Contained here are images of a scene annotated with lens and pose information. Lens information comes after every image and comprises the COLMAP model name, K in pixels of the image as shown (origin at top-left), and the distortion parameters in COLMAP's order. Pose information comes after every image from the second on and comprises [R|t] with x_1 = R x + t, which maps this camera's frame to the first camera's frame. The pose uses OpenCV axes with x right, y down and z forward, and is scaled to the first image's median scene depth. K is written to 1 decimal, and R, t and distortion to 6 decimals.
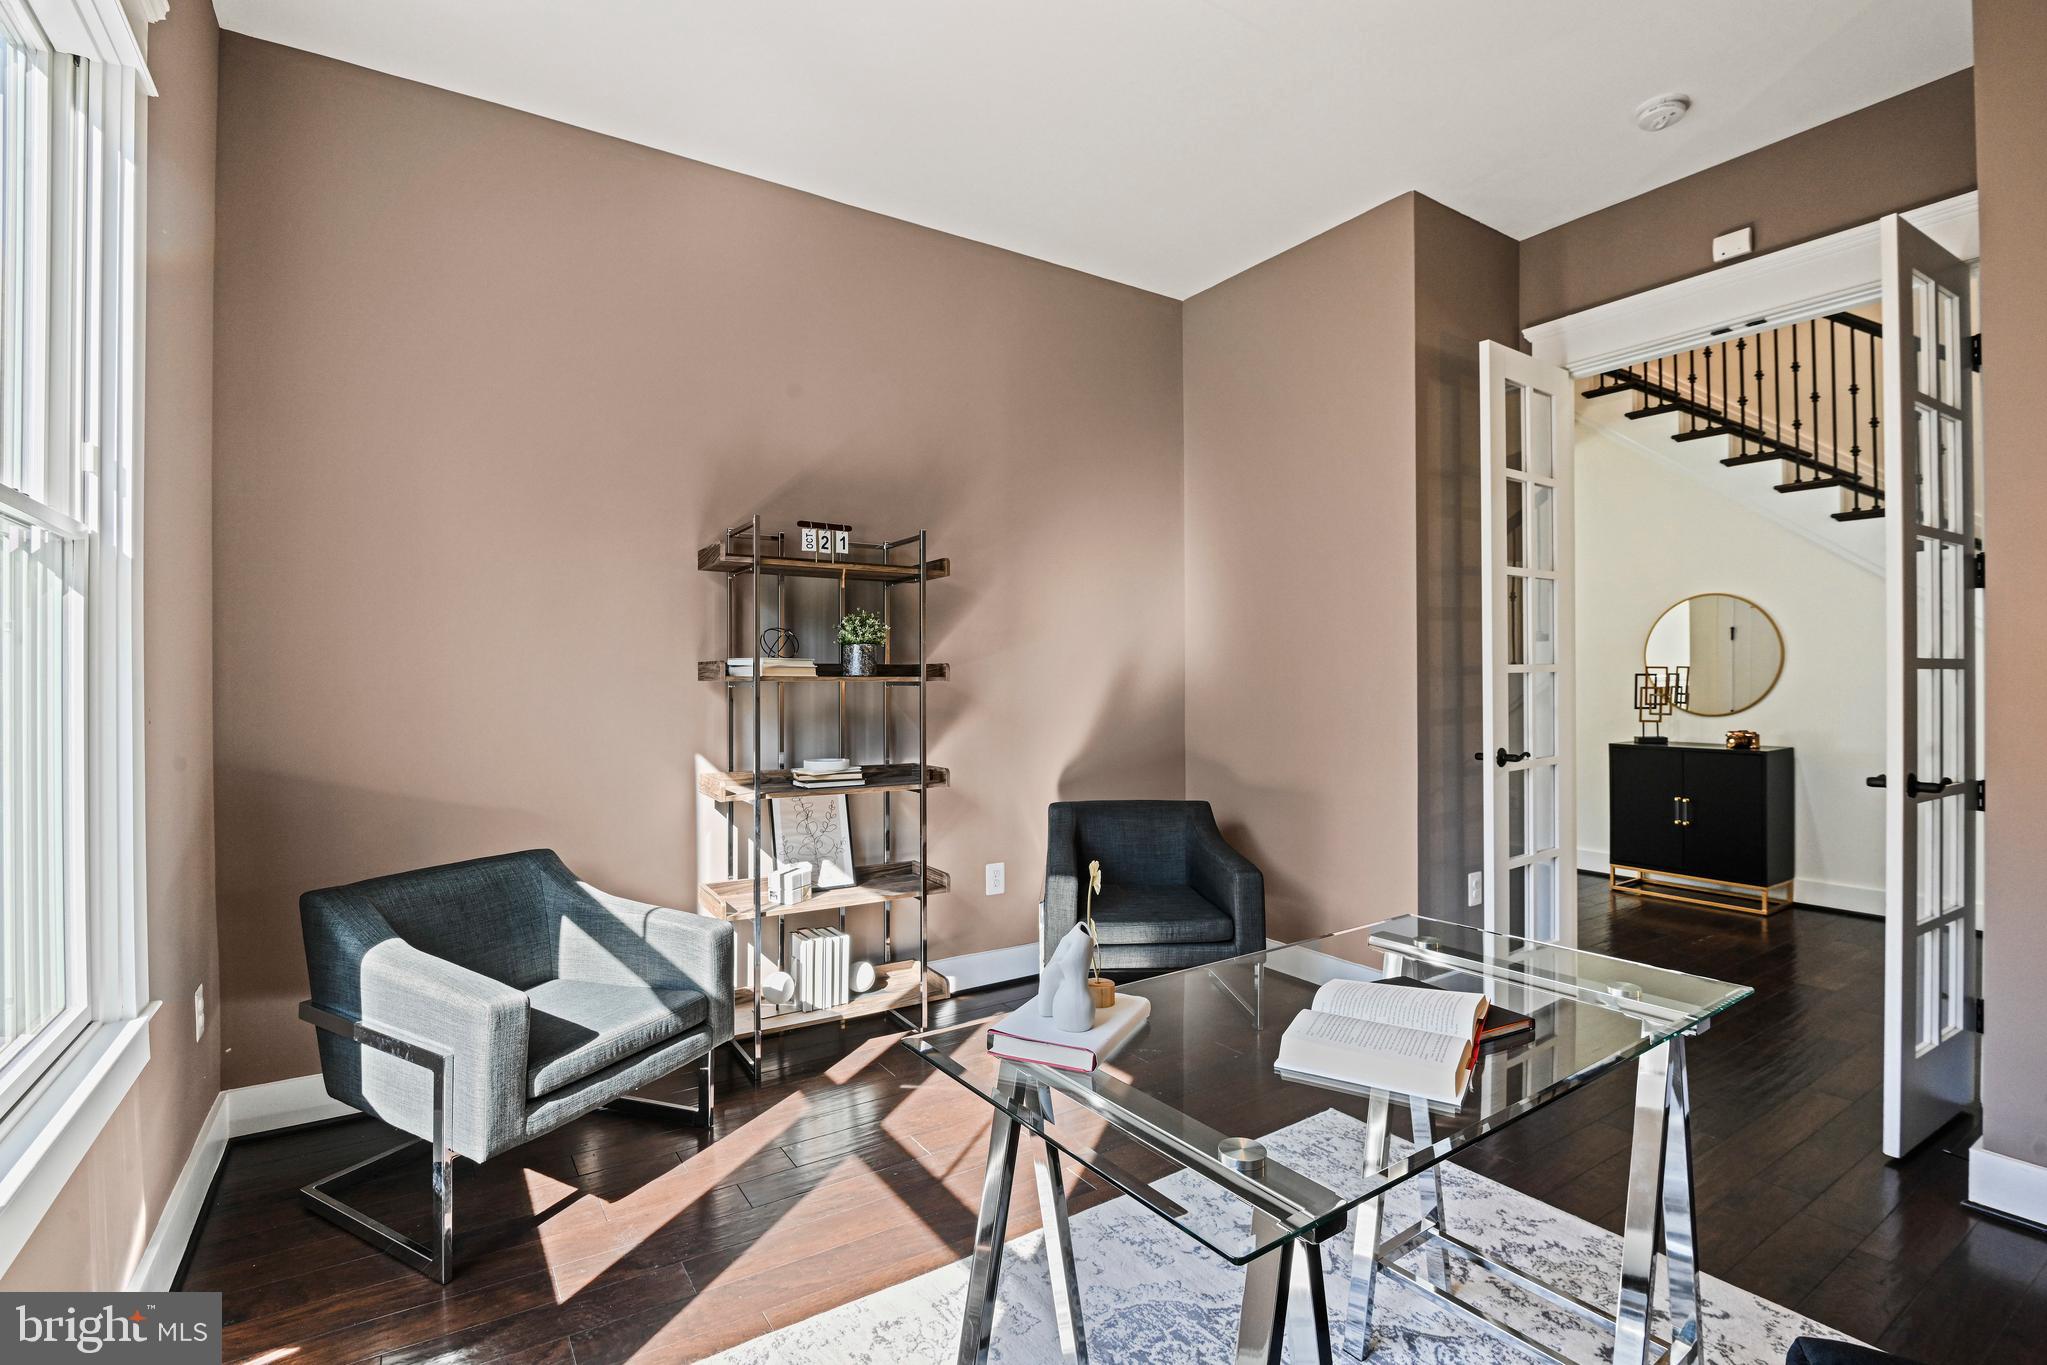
lens RADIAL K [[949.8, 0, 1028.3], [0, 949.8, 699.4], [0, 0, 1]] dist [-0.020014, -0.000689]
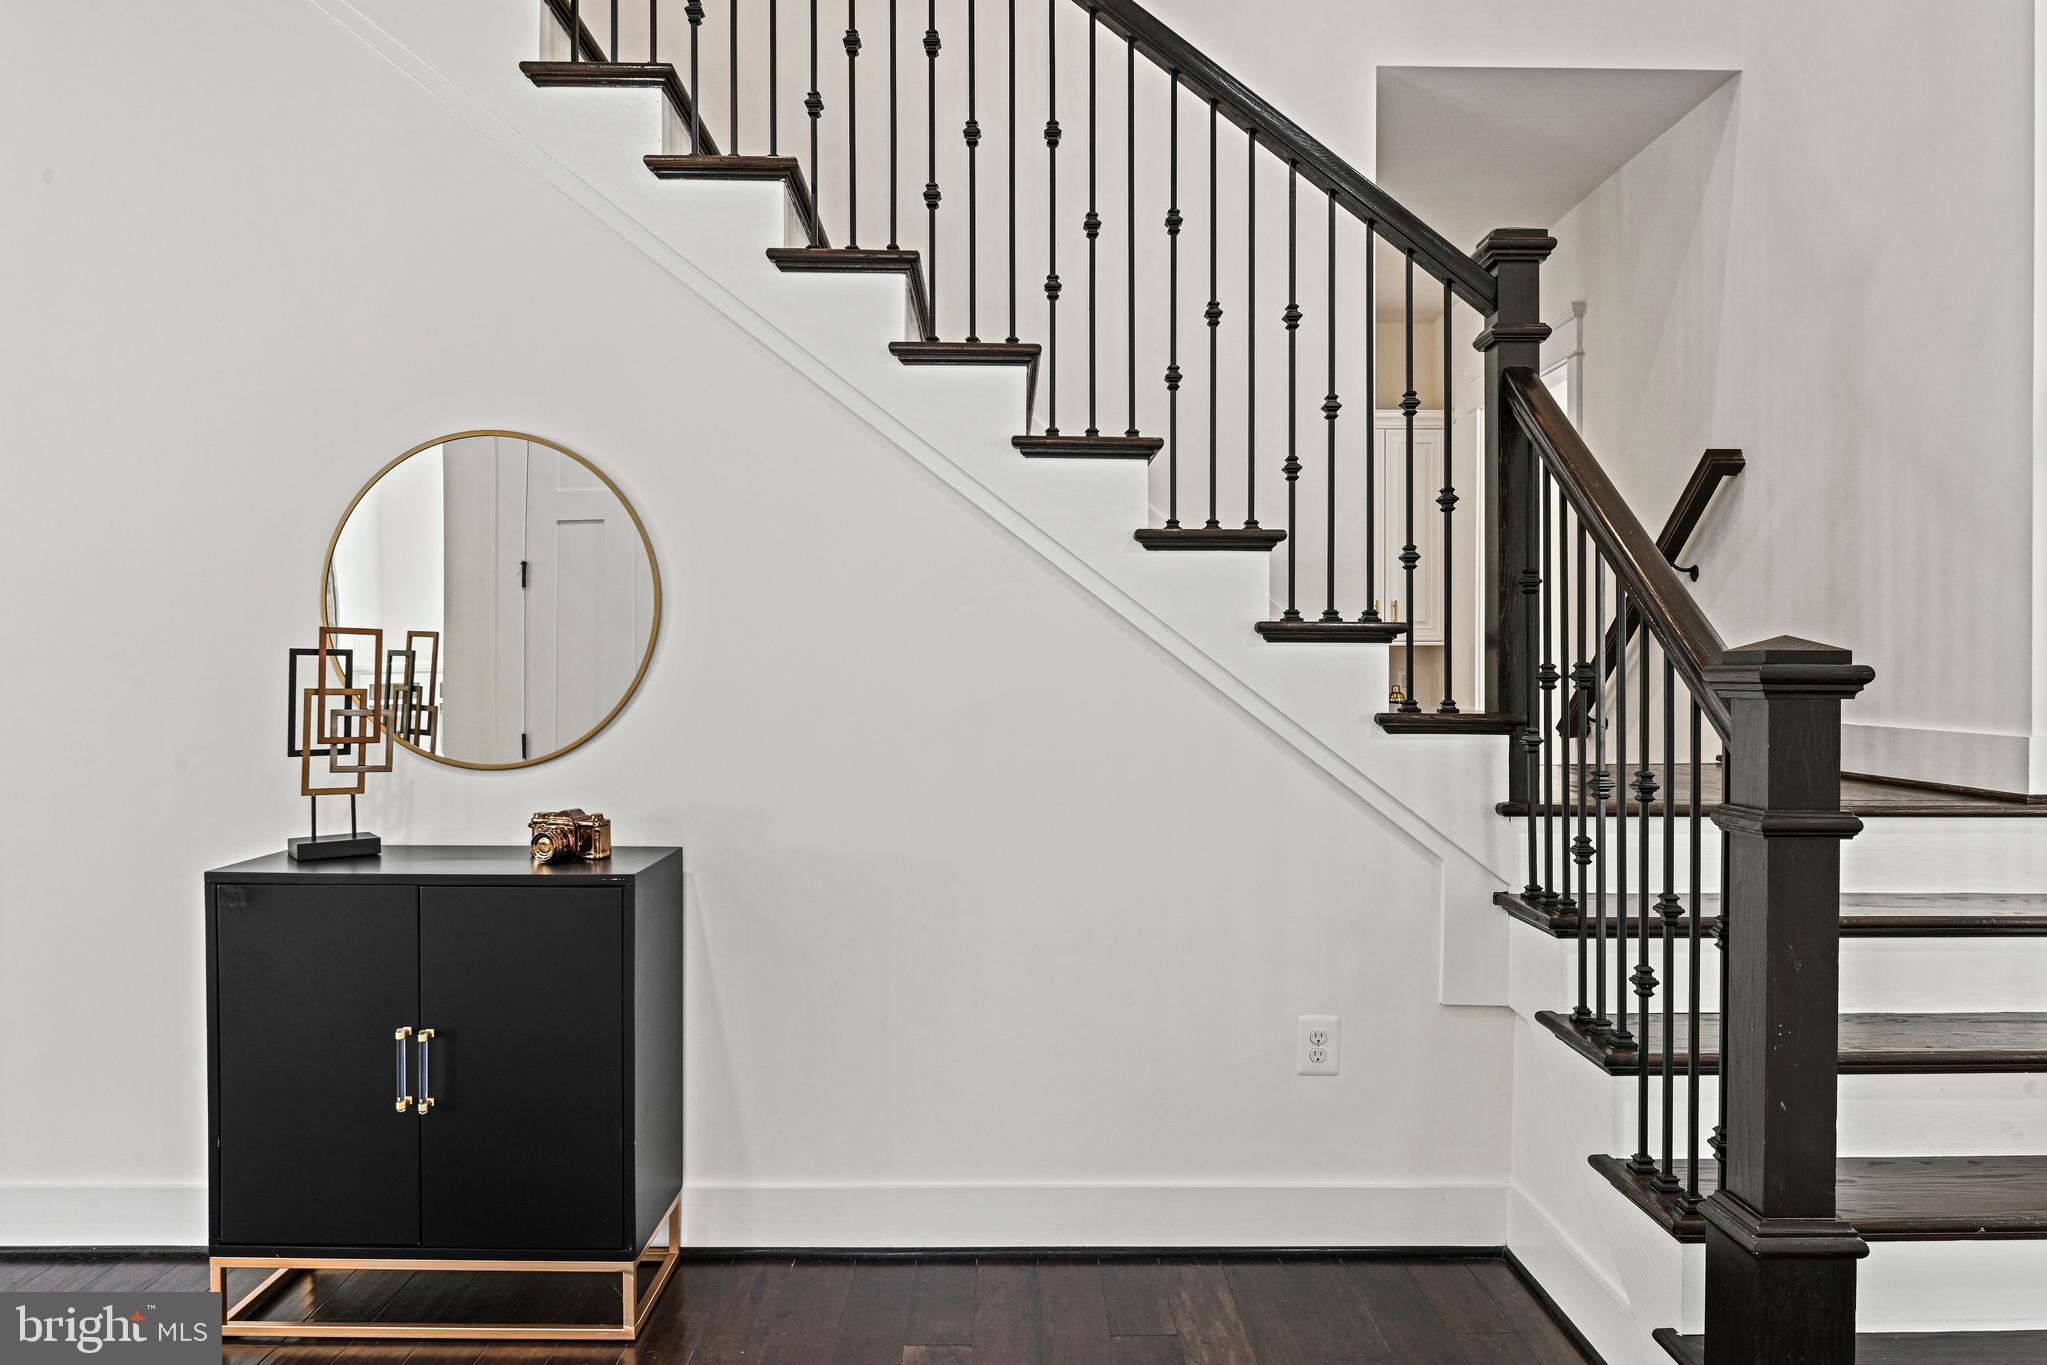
lens RADIAL K [[1390.6, 0, 1026.8], [0, 1390.6, 681.8], [0, 0, 1]] dist [0.001331, -0.000690]
pose [[0.544246, -0.003886, 0.838917, 0.381015], [-0.003097, 0.999973, 0.006642, -0.019988], [-0.838920, -0.006213, 0.544220, 0.524922]]
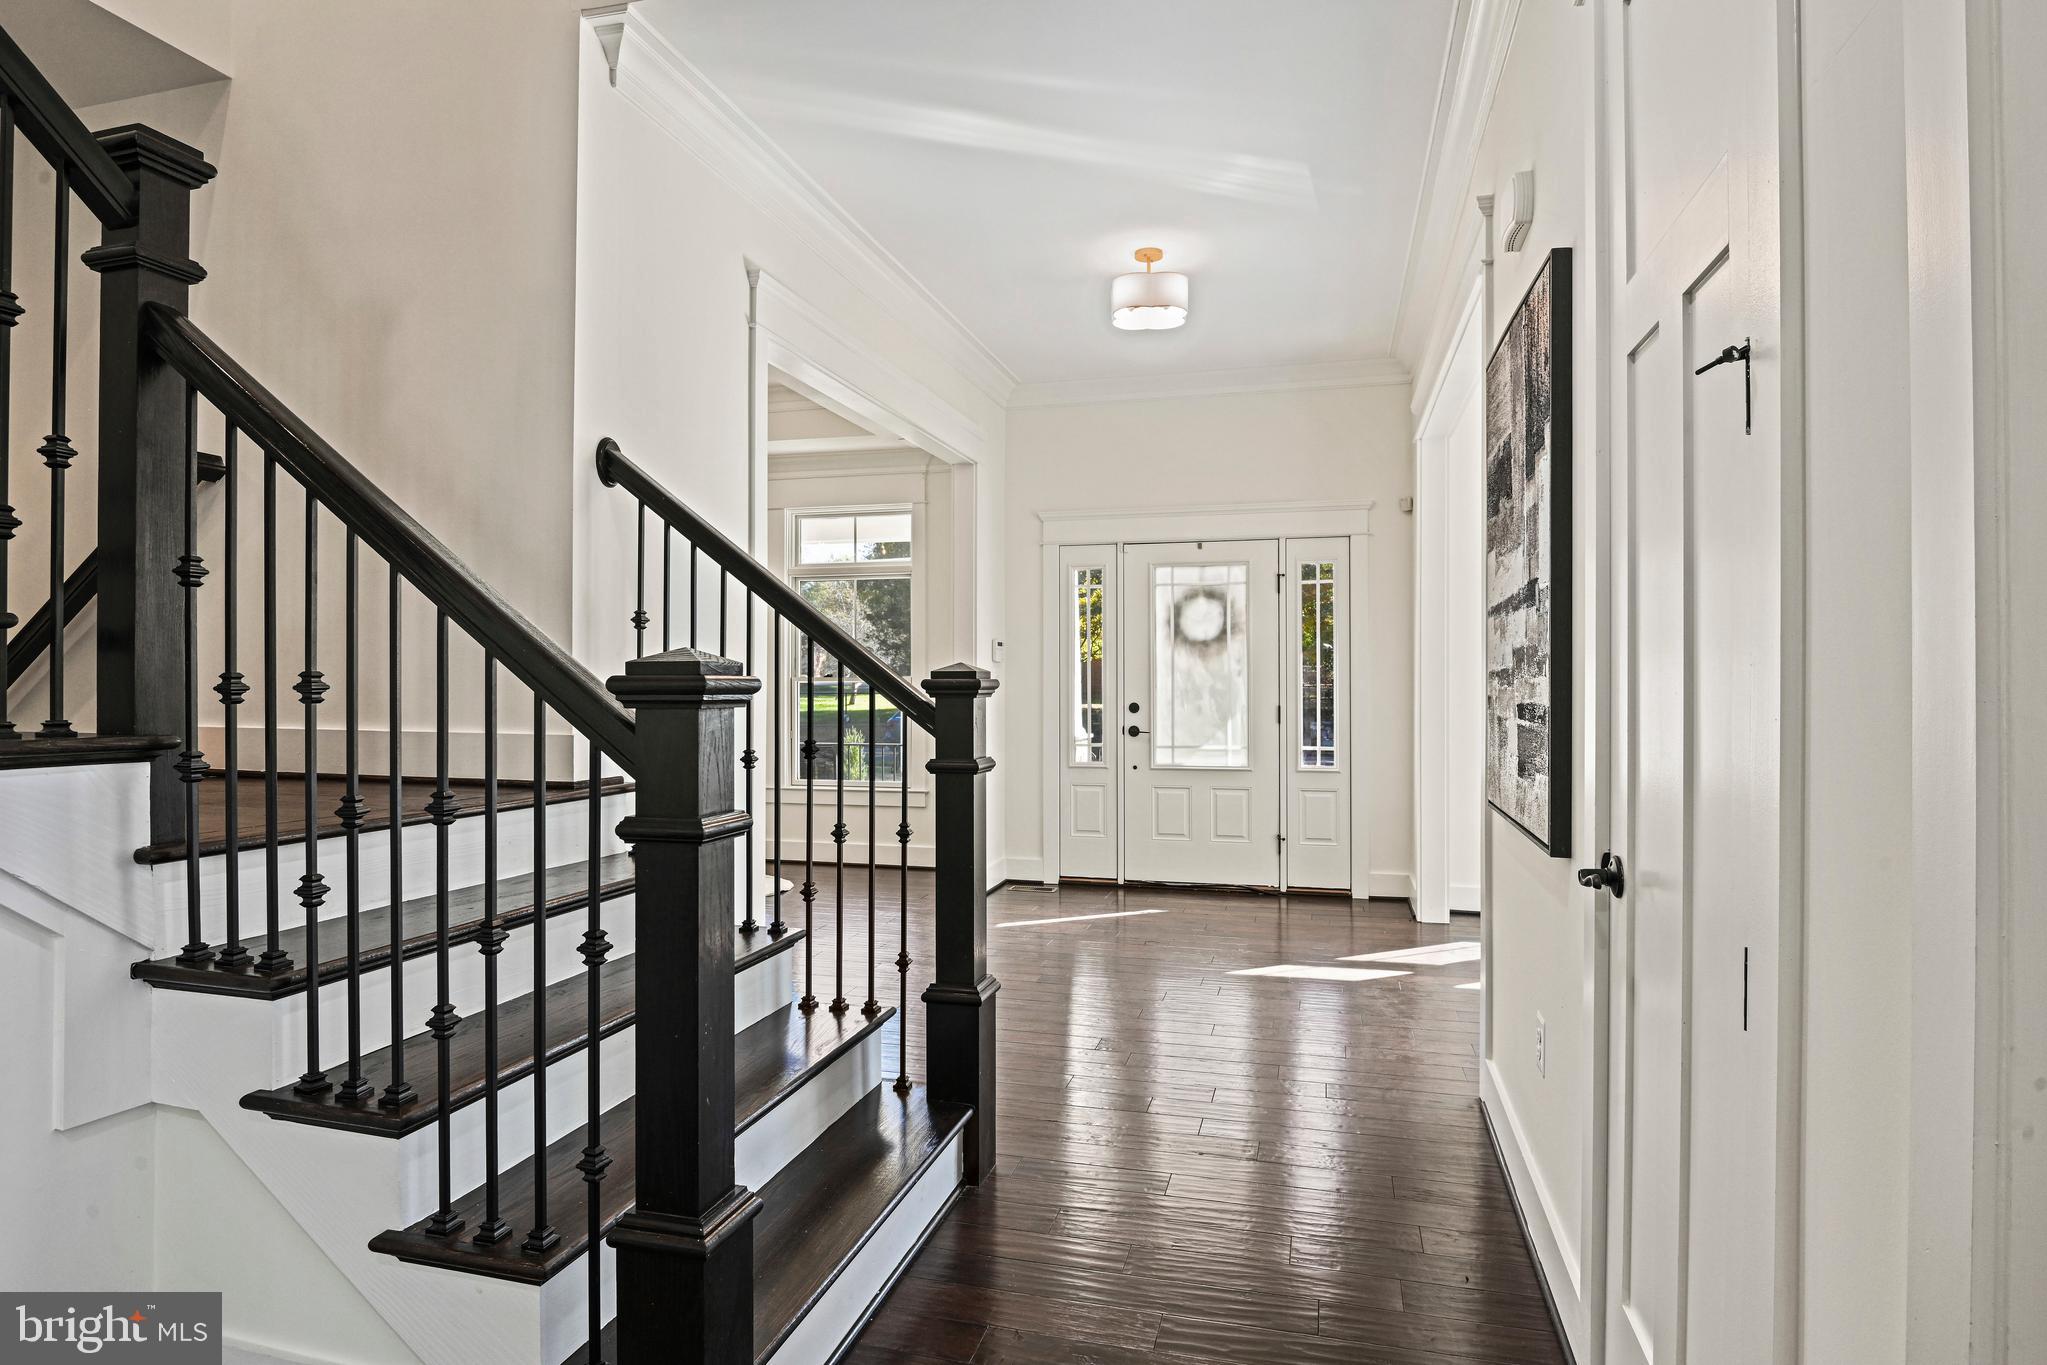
lens RADIAL K [[1119.9, 0, 1023.5], [0, 1119.9, 682.5], [0, 0, 1]] dist [-0.024254, -0.000672]
pose [[-0.655064, -0.000231, 0.755574, 0.480237], [-0.002126, 0.999997, -0.001537, -0.020776], [-0.755571, -0.002614, -0.655062, 0.653510]]
